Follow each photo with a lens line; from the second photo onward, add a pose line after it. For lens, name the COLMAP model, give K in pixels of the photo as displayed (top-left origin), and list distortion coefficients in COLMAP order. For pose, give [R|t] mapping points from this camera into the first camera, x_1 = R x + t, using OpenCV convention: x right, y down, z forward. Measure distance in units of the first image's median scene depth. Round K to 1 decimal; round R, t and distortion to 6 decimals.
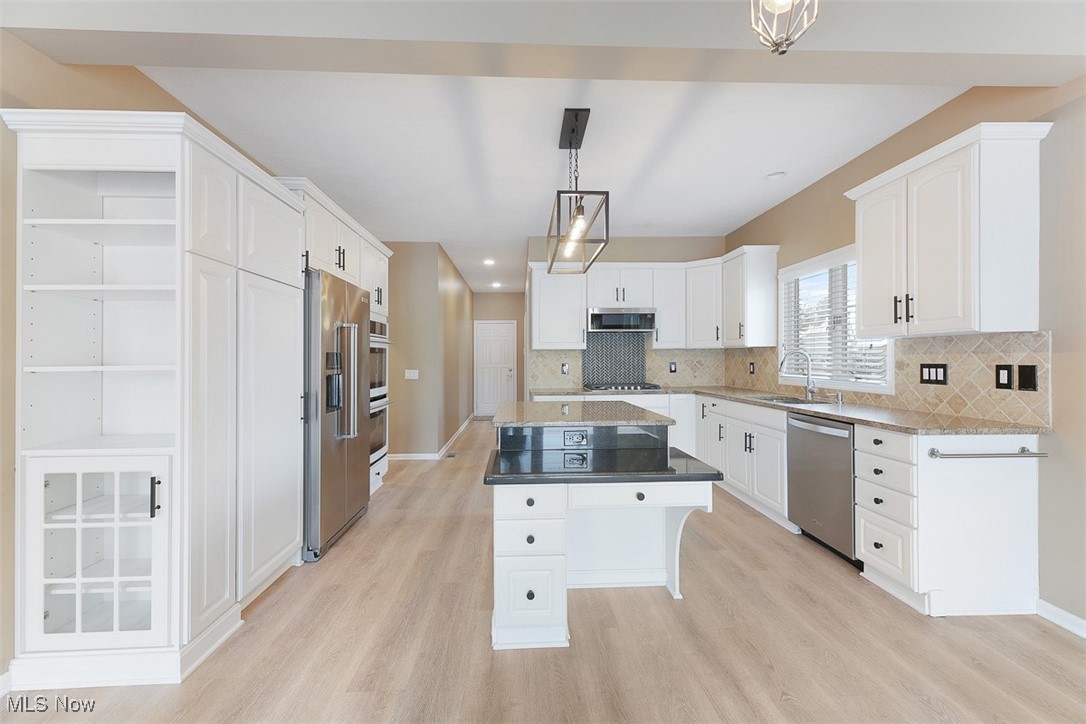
lens RADIAL K [[441.0, 0, 537.0], [0, 441.0, 357.9], [0, 0, 1]] dist [0.006136, -0.001673]
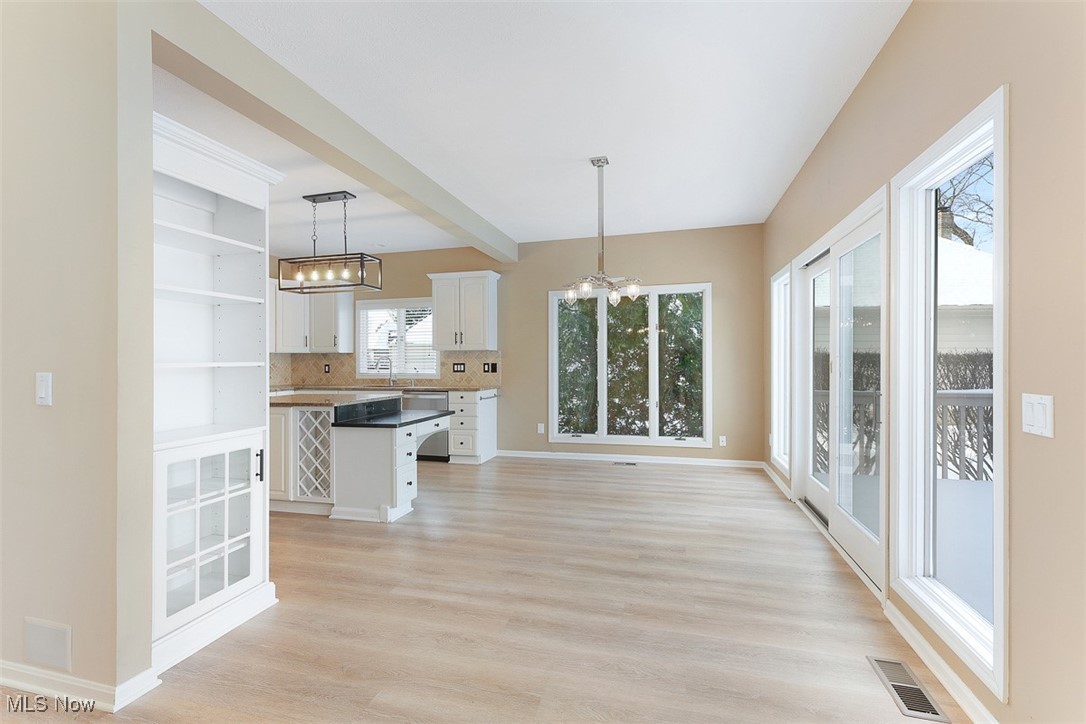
lens RADIAL K [[483.6, 0, 539.5], [0, 483.6, 356.5], [0, 0, 1]] dist [0.009749, -0.001596]
pose [[0.315007, 0.011580, 0.949019, -1.340419], [0.002235, 0.999914, -0.012943, 0.013150], [-0.949087, 0.006198, 0.314954, -0.143440]]
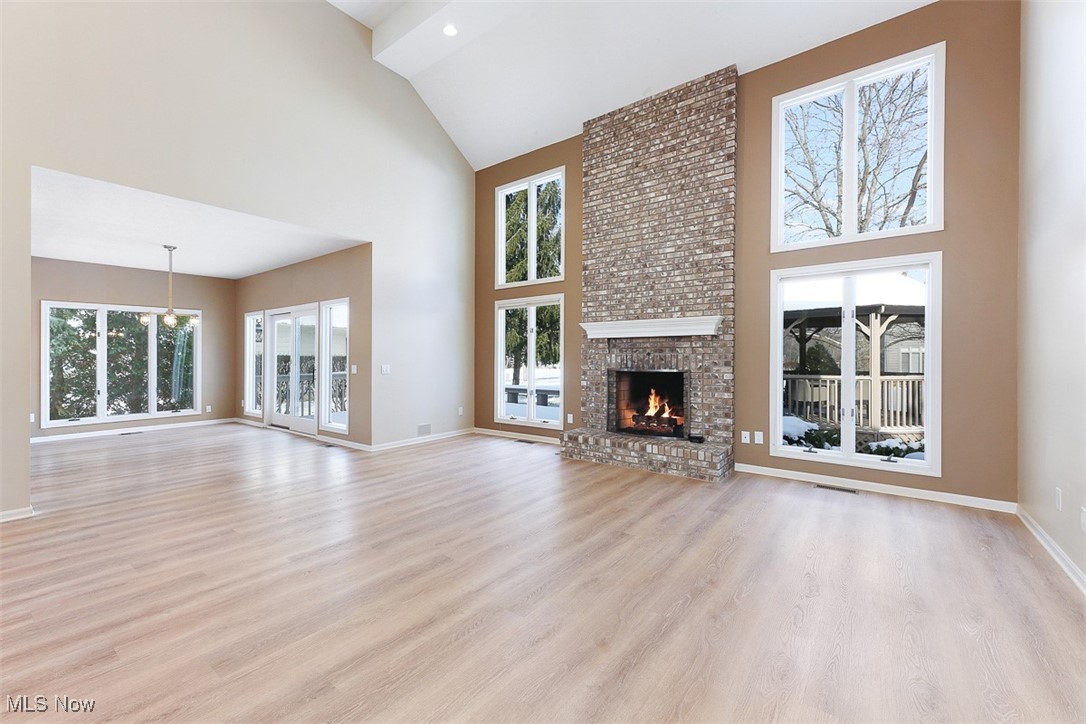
lens RADIAL K [[441.0, 0, 539.6], [0, 441.0, 355.1], [0, 0, 1]] dist [0.006136, -0.001673]
pose [[-0.763583, 0.014461, 0.645548, -2.984938], [0.008912, 0.999890, -0.011856, 0.033500], [-0.645648, -0.003300, -0.763628, 0.688144]]
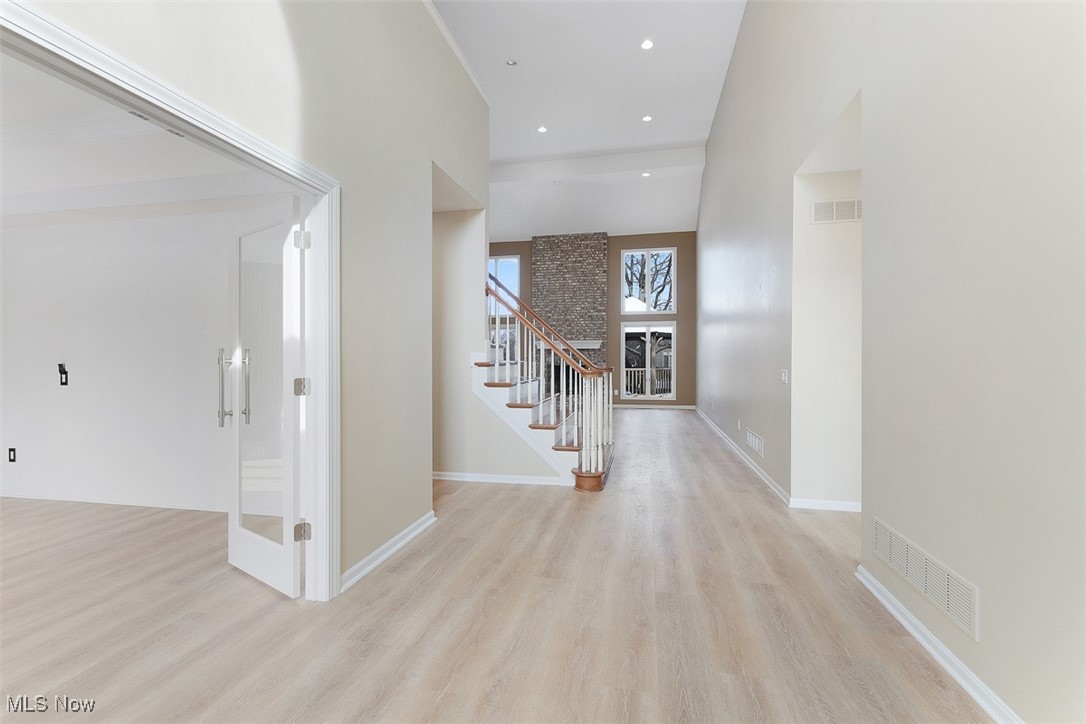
lens RADIAL K [[483.6, 0, 536.3], [0, 483.6, 350.8], [0, 0, 1]] dist [0.009749, -0.001596]
pose [[-0.963439, 0.016488, 0.267419, -3.010809], [0.011542, 0.999732, -0.020058, 0.041602], [-0.267678, -0.016238, -0.963372, 3.529349]]
